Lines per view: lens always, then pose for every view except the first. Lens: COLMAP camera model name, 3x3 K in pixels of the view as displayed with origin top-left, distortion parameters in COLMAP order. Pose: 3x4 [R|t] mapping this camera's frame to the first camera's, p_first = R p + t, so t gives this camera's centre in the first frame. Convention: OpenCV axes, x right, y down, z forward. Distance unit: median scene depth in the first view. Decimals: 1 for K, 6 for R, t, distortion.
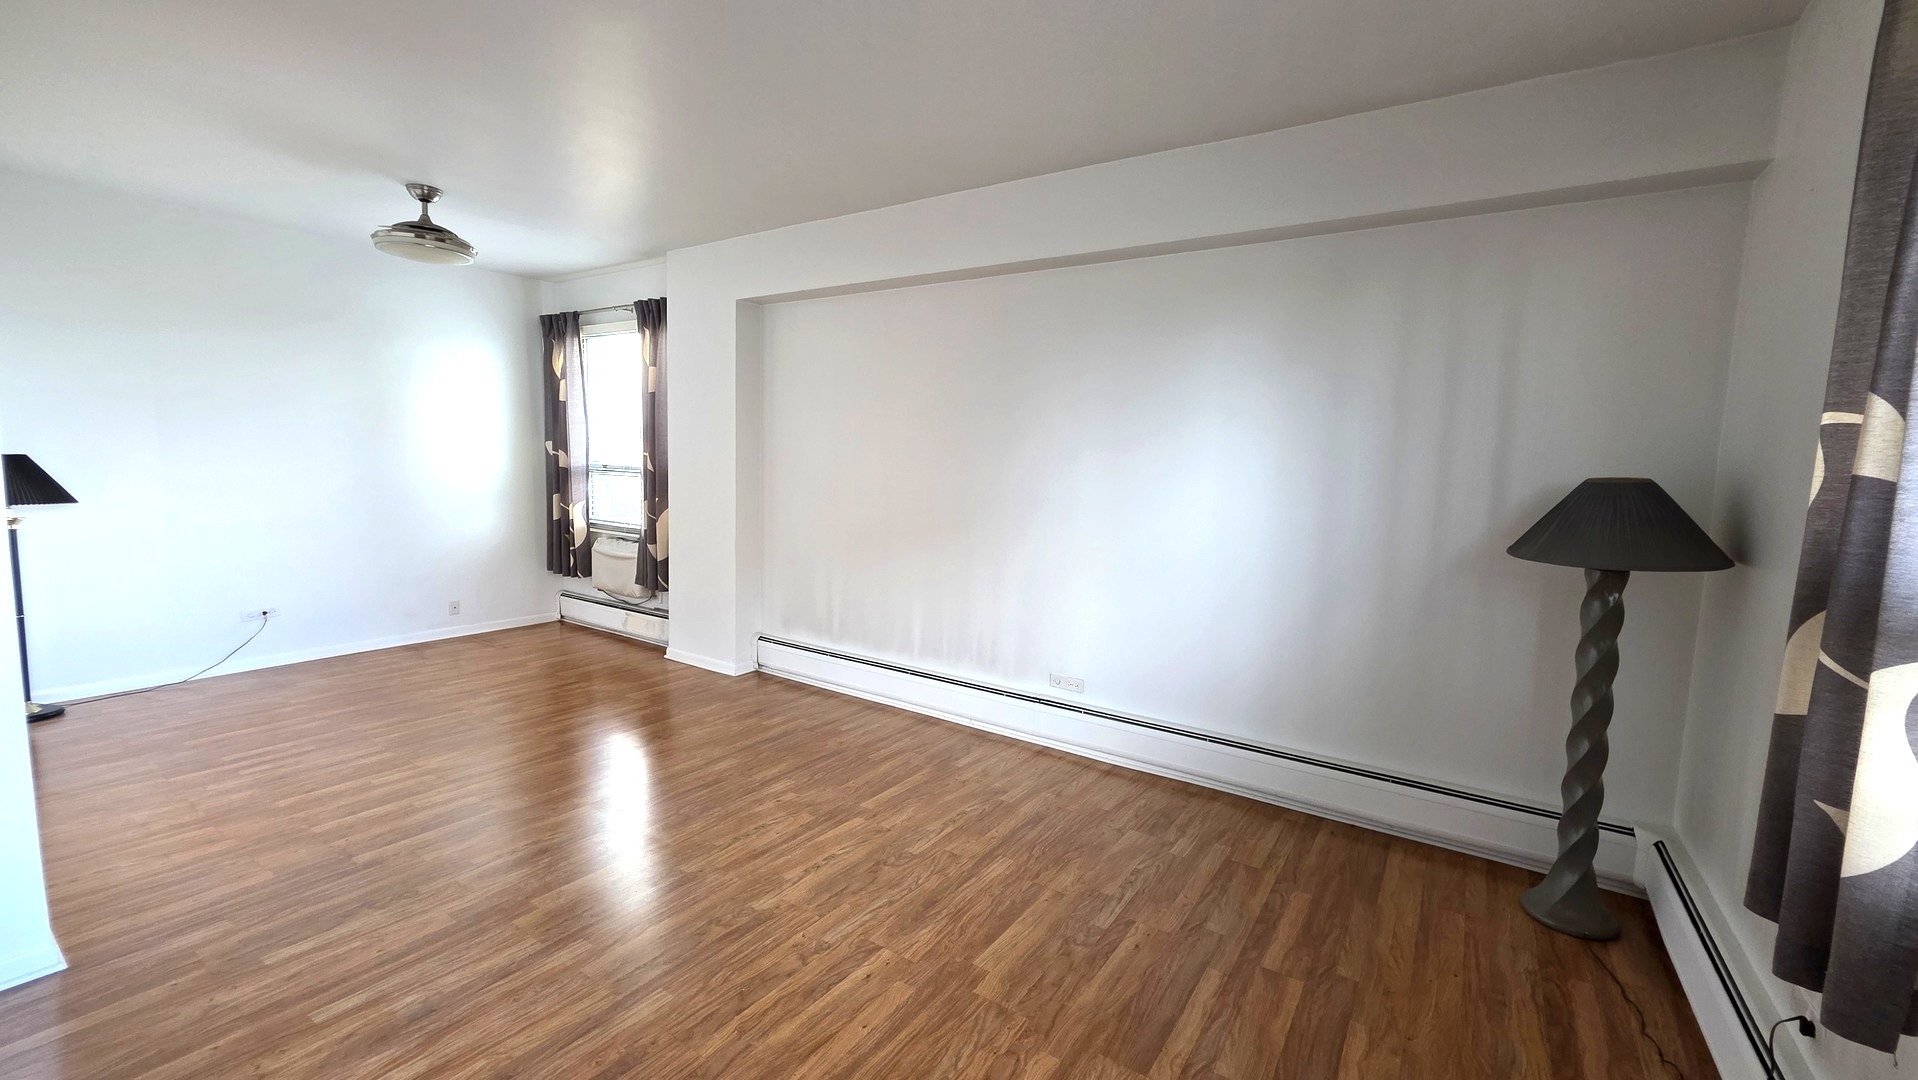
lens RADIAL K [[765.6, 0, 960.0], [0, 765.6, 547.2], [0, 0, 1]] dist [0.001710, 0.000397]
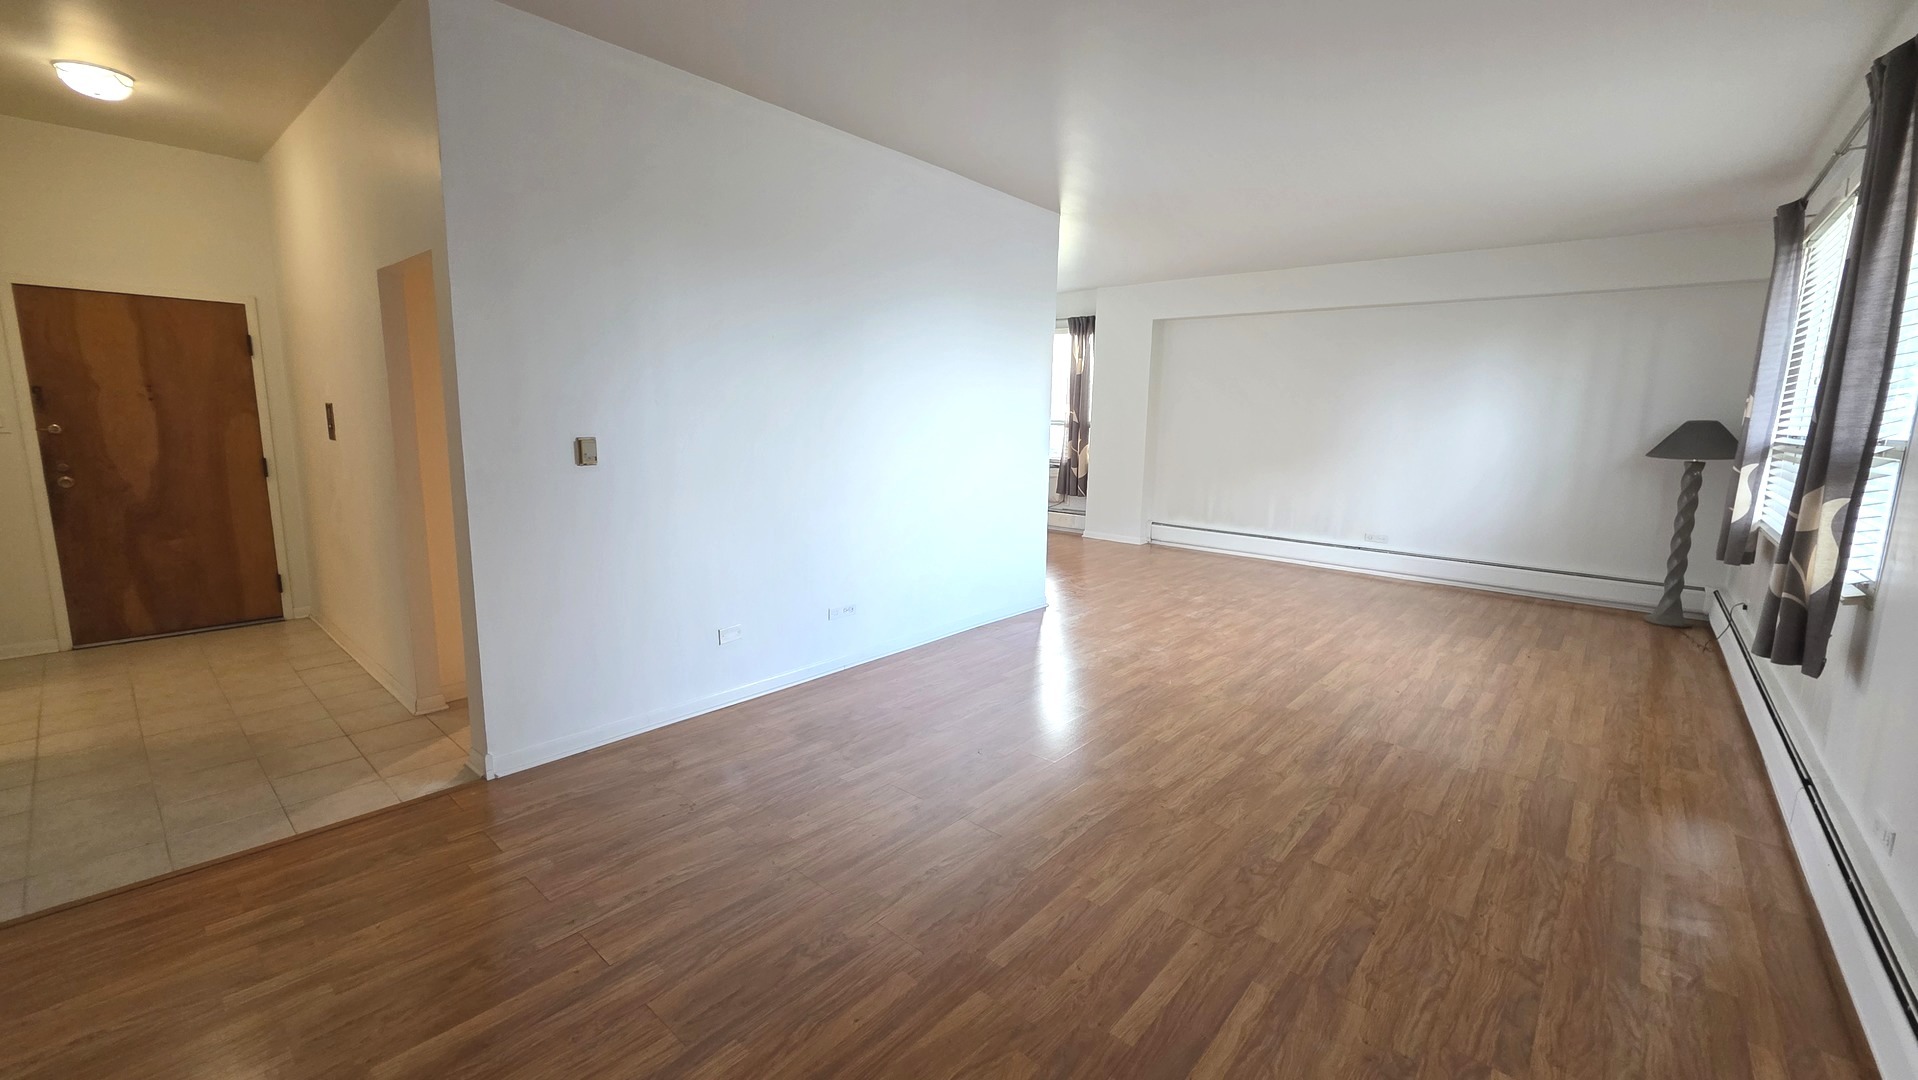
lens RADIAL K [[765.6, 0, 962.0], [0, 765.6, 556.3], [0, 0, 1]] dist [0.001710, 0.000397]
pose [[0.992277, 0.015389, -0.123081, -0.678704], [-0.006893, 0.997582, 0.069160, 0.113327], [0.123848, -0.067778, 0.989984, -1.019250]]
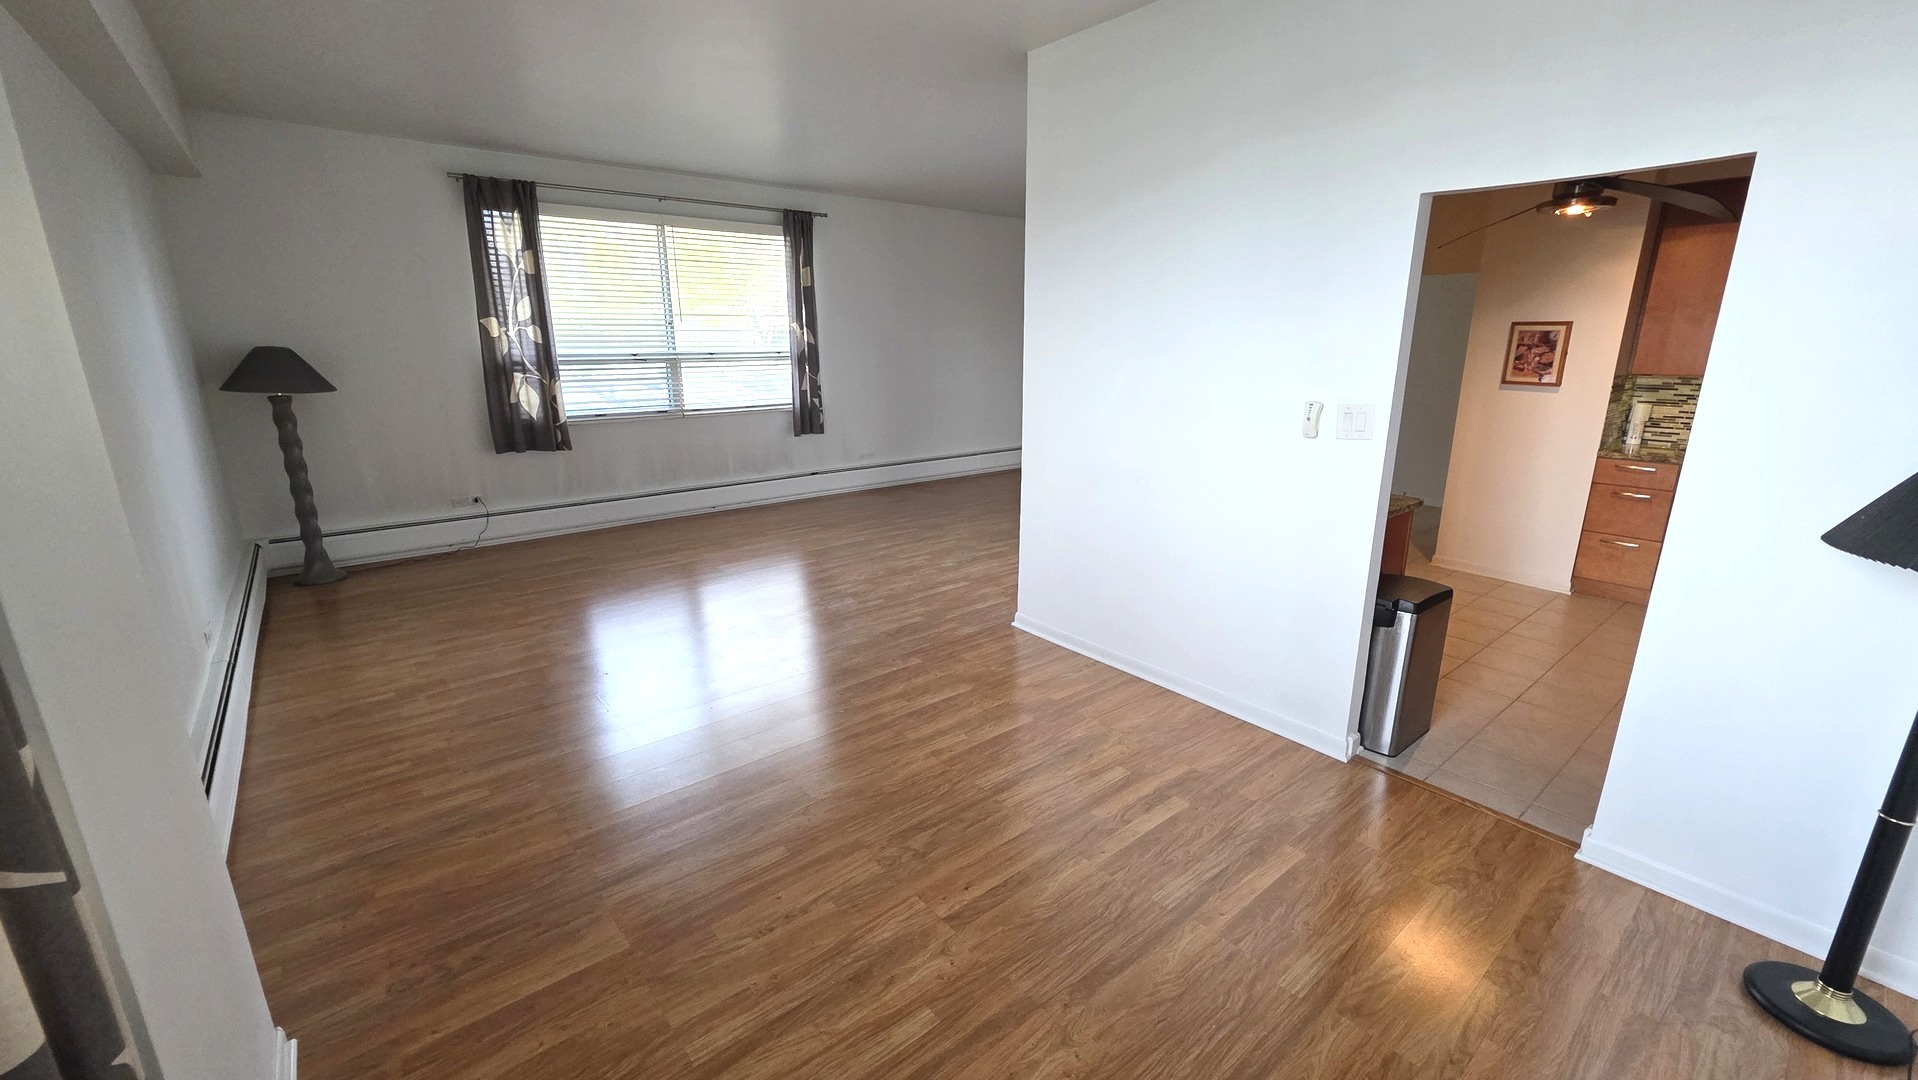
lens RADIAL K [[765.6, 0, 965.8], [0, 765.6, 543.9], [0, 0, 1]] dist [0.001710, 0.000397]
pose [[-0.959985, -0.099517, 0.261775, -0.922474], [0.007766, 0.924914, 0.380097, -0.236777], [-0.279945, 0.366920, -0.887130, 1.618929]]
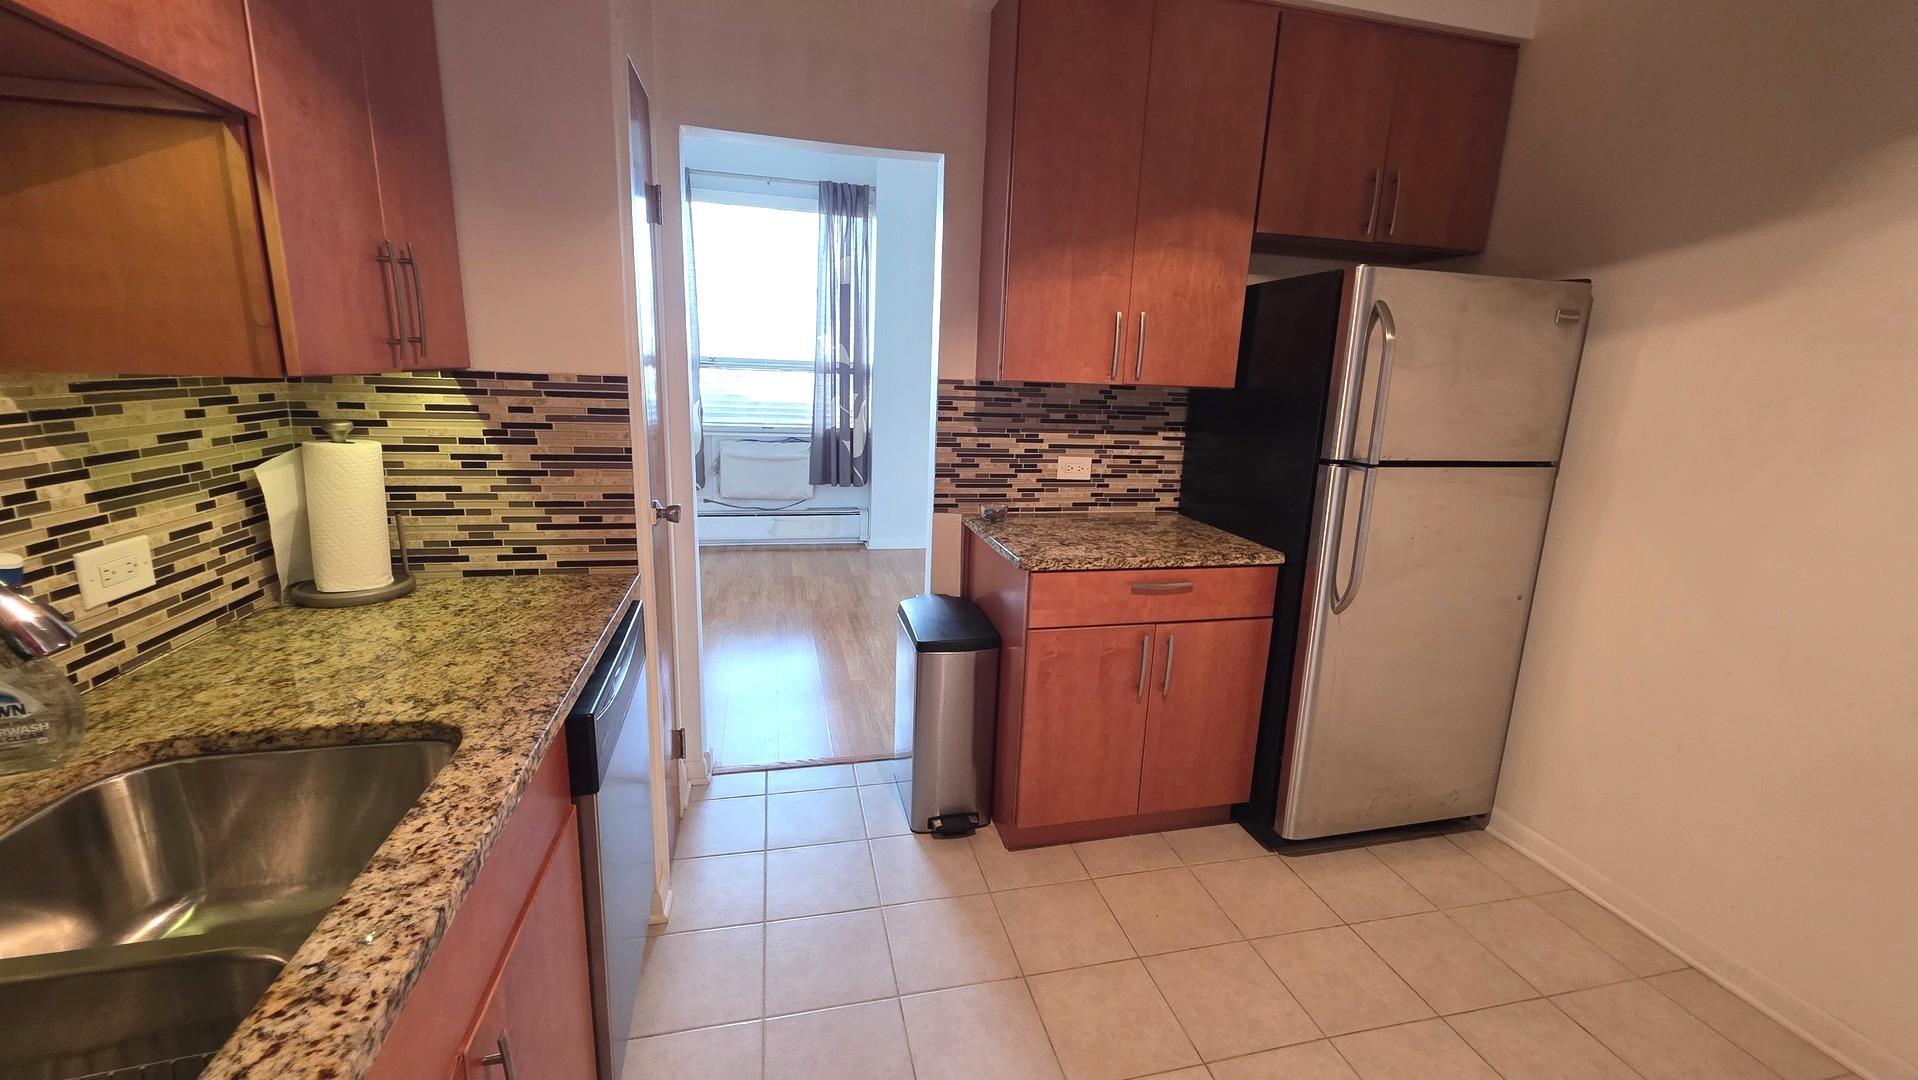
lens RADIAL K [[765.6, 0, 959.4], [0, 765.6, 533.9], [0, 0, 1]] dist [0.001710, 0.000397]
pose [[0.673777, -0.163888, 0.720532, -1.611792], [0.075170, 0.985238, 0.153804, -0.038973], [-0.735102, -0.049467, 0.676150, 0.344771]]
